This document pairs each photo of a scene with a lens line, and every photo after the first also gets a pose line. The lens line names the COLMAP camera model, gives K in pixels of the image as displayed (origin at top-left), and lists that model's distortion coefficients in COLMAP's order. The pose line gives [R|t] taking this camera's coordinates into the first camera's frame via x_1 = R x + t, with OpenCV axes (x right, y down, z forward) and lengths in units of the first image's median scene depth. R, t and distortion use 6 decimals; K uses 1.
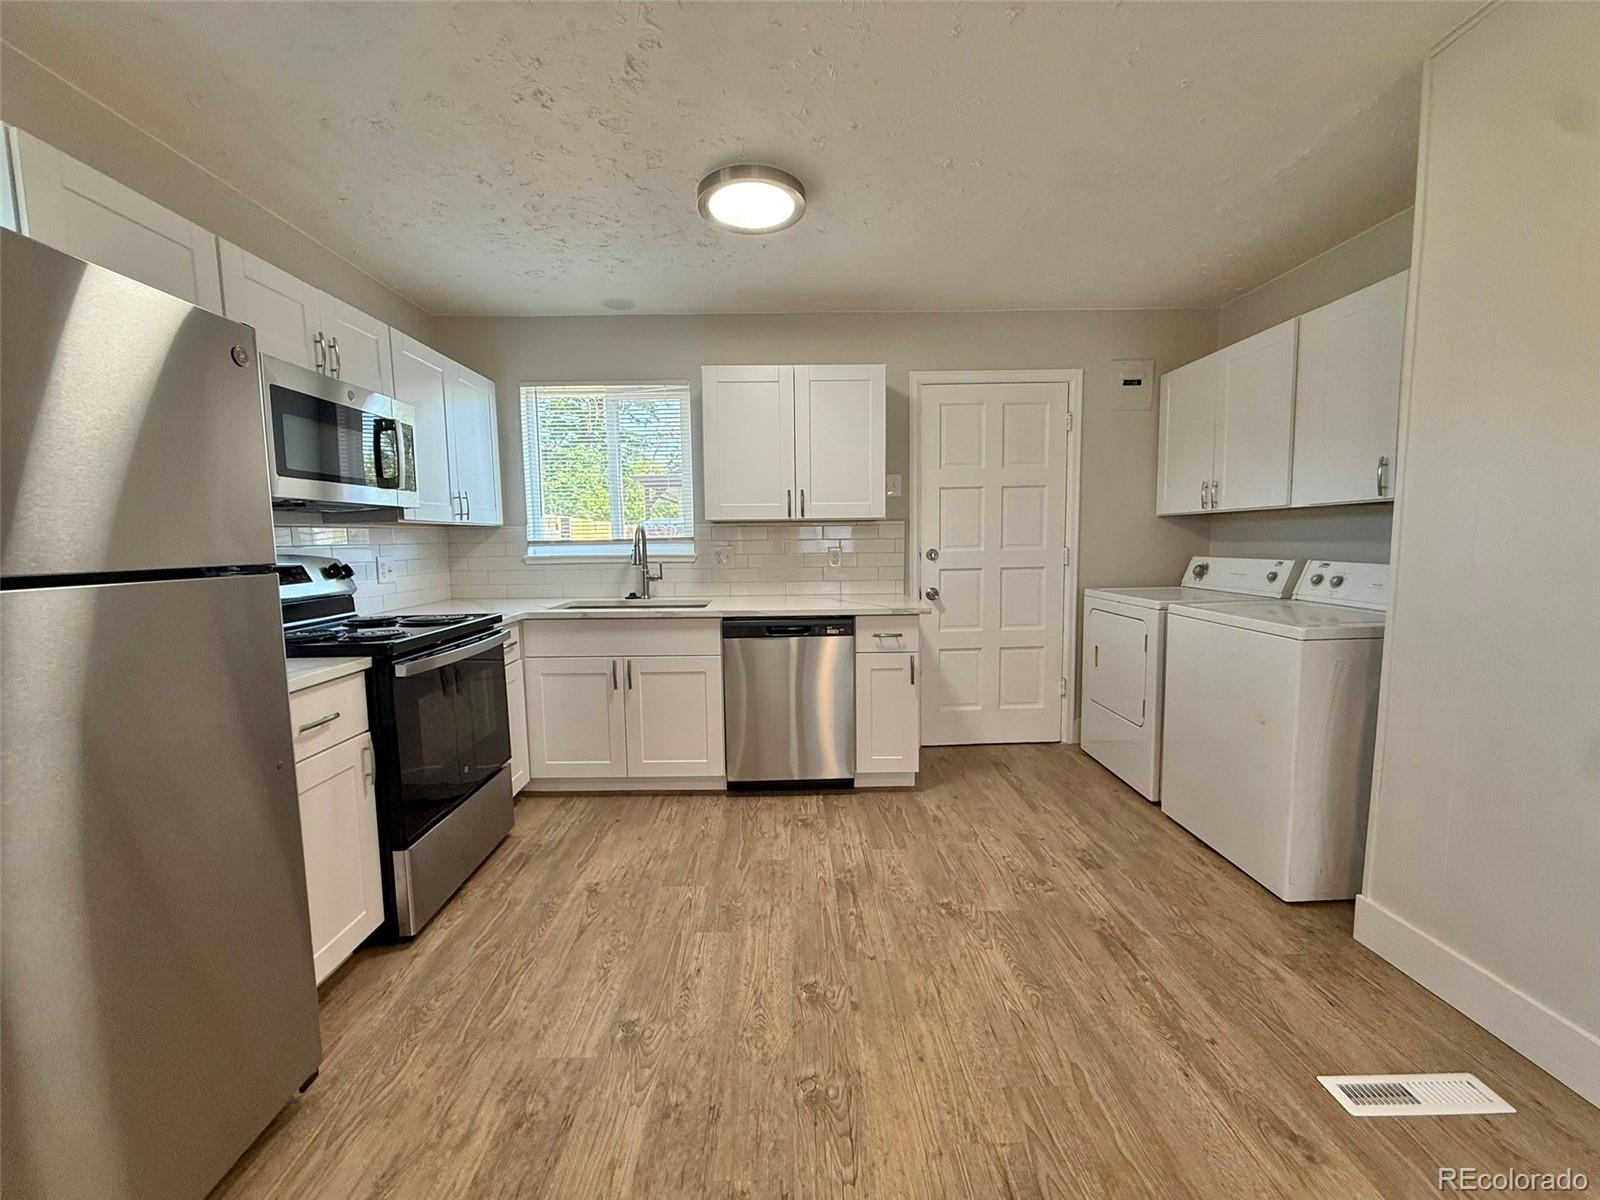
lens RADIAL K [[636.4, 0, 793.3], [0, 636.4, 599.5], [0, 0, 1]] dist [-0.000201, 0.000361]
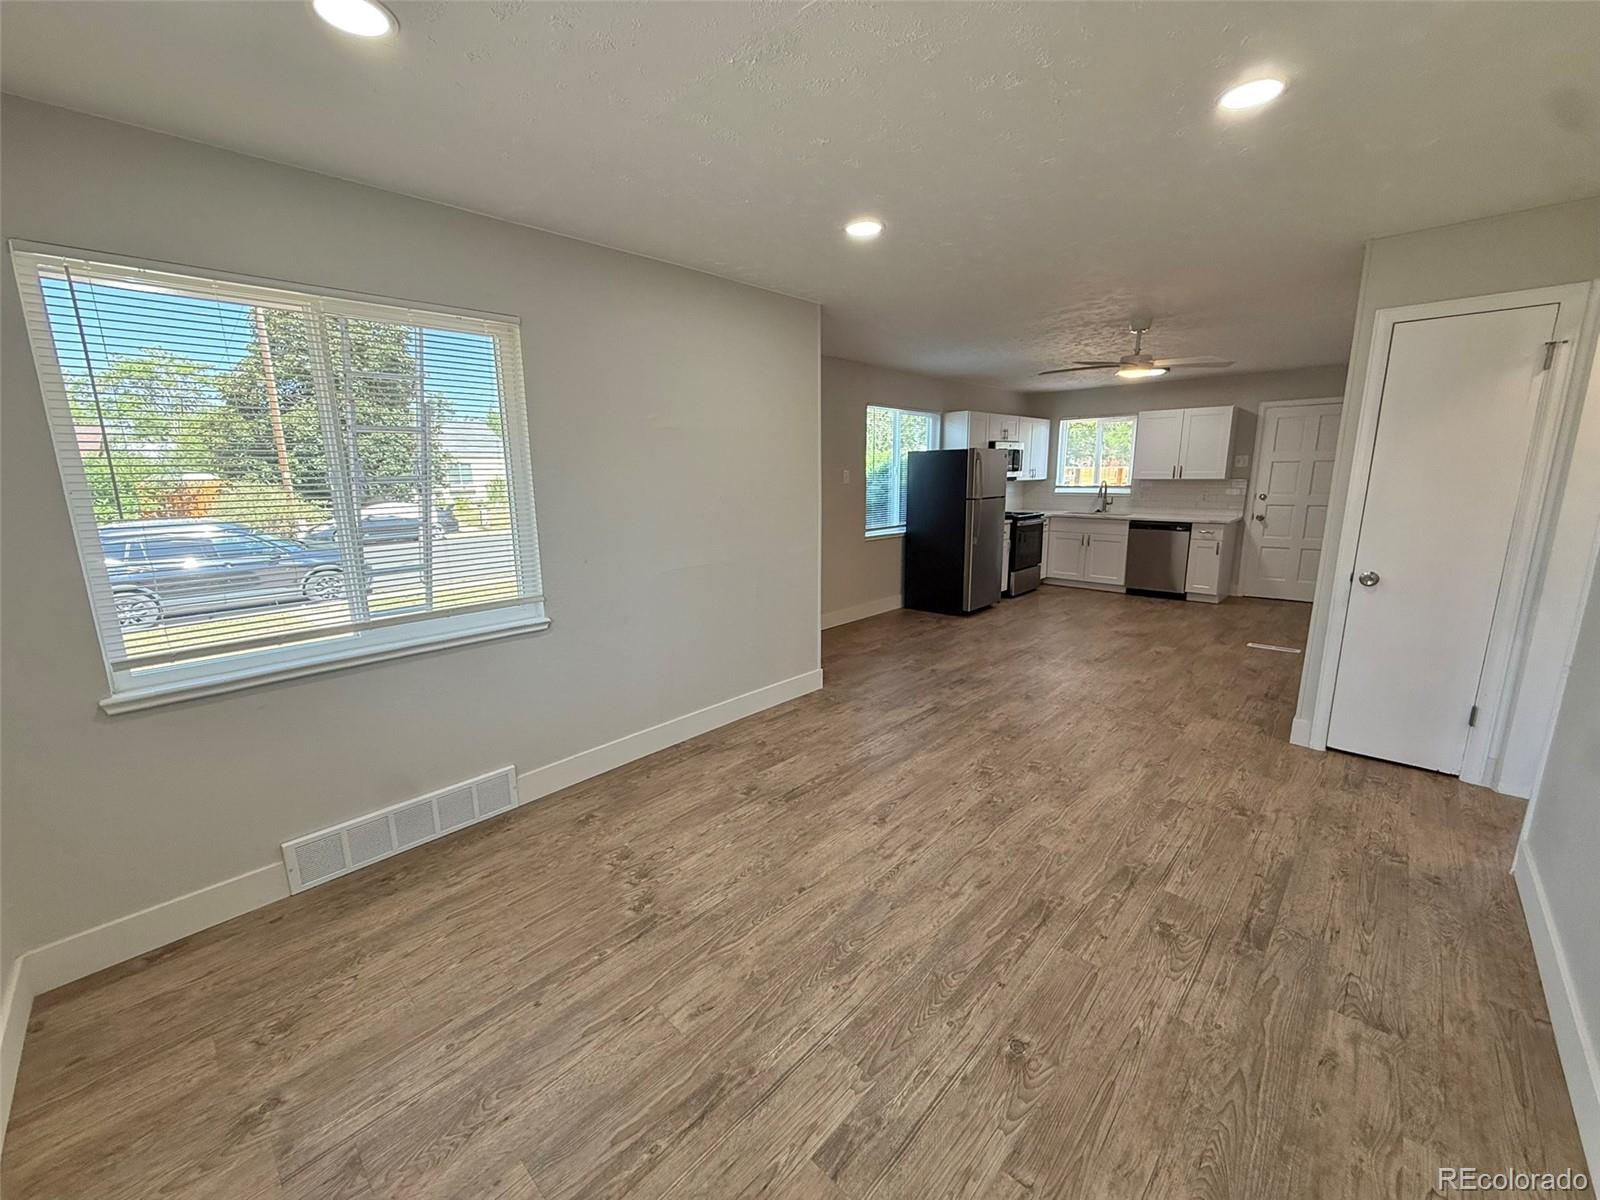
lens RADIAL K [[636.4, 0, 795.7], [0, 636.4, 599.4], [0, 0, 1]] dist [-0.000201, 0.000361]
pose [[0.716275, 0.142227, -0.683170, 0.706422], [-0.063851, 0.988260, 0.138797, 0.073930], [0.694891, -0.055796, 0.716948, -1.736404]]
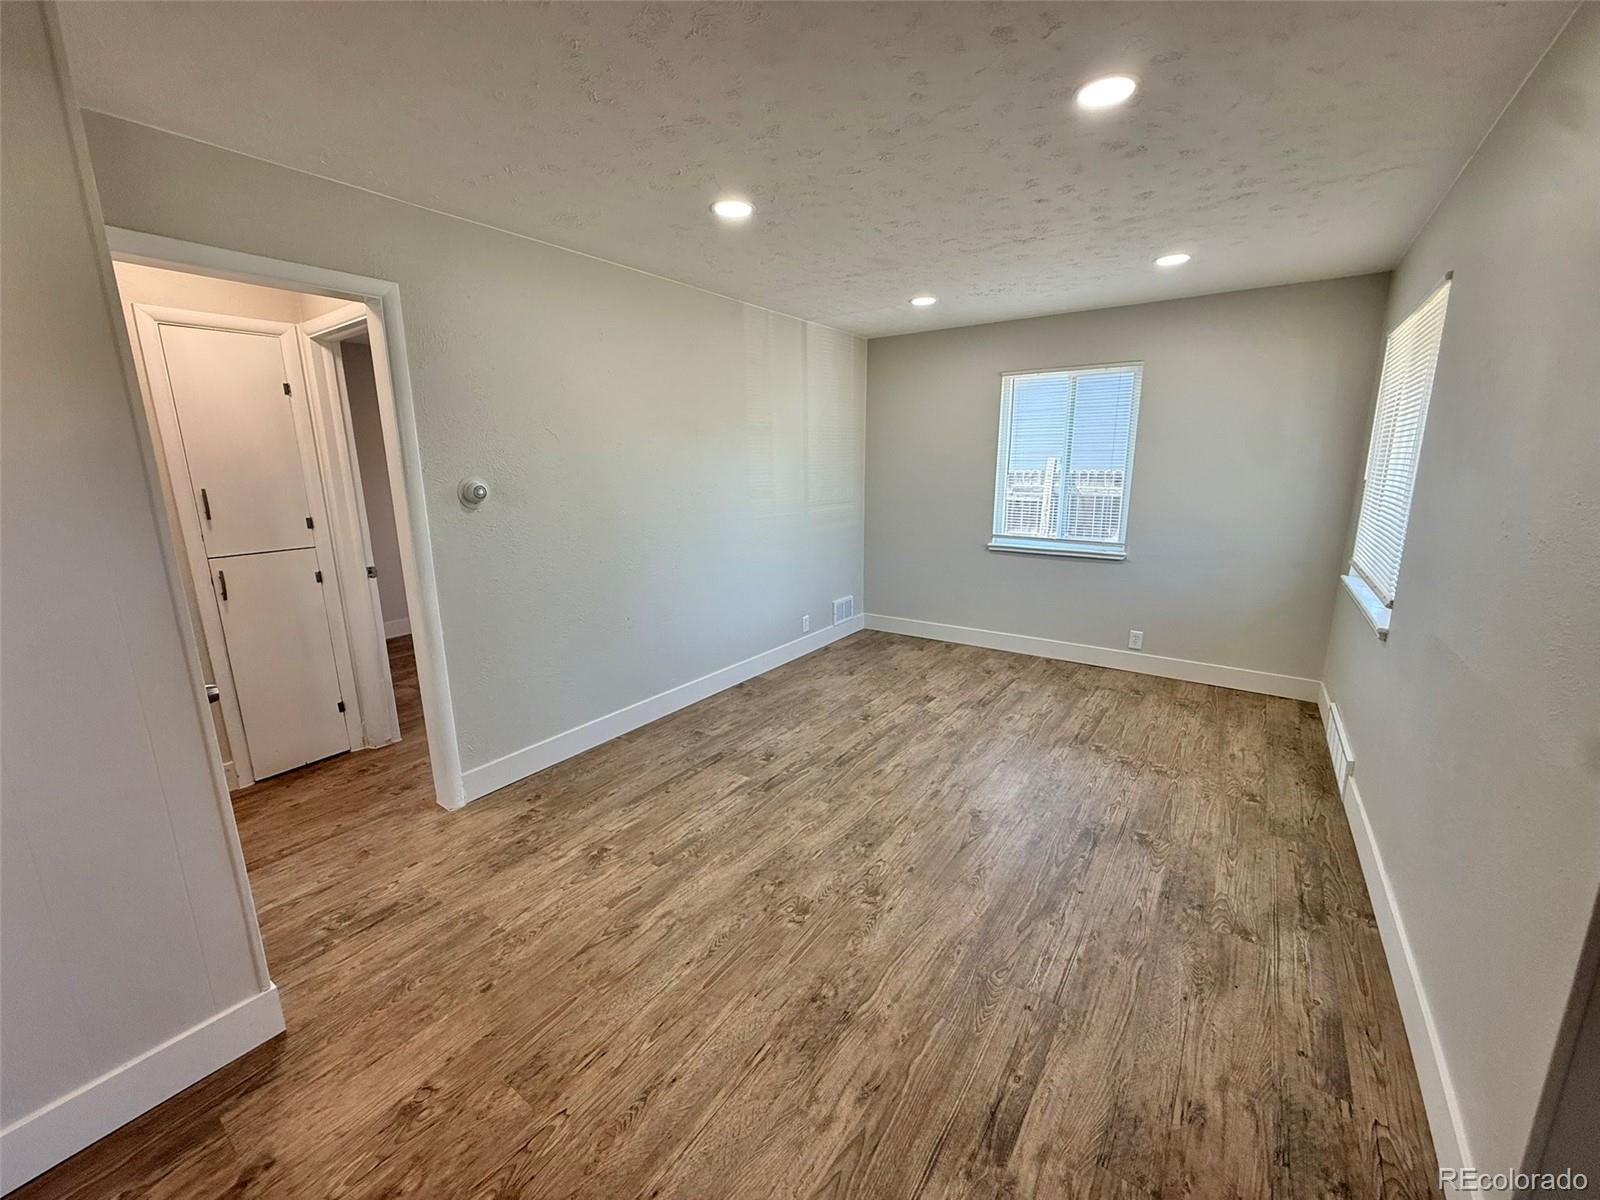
lens RADIAL K [[636.4, 0, 795.8], [0, 636.4, 602.1], [0, 0, 1]] dist [-0.000201, 0.000361]
pose [[-0.807911, -0.105538, 0.579778, -0.093648], [0.080893, 0.954659, 0.286501, -0.073064], [-0.583726, 0.278367, -0.762742, -0.211967]]
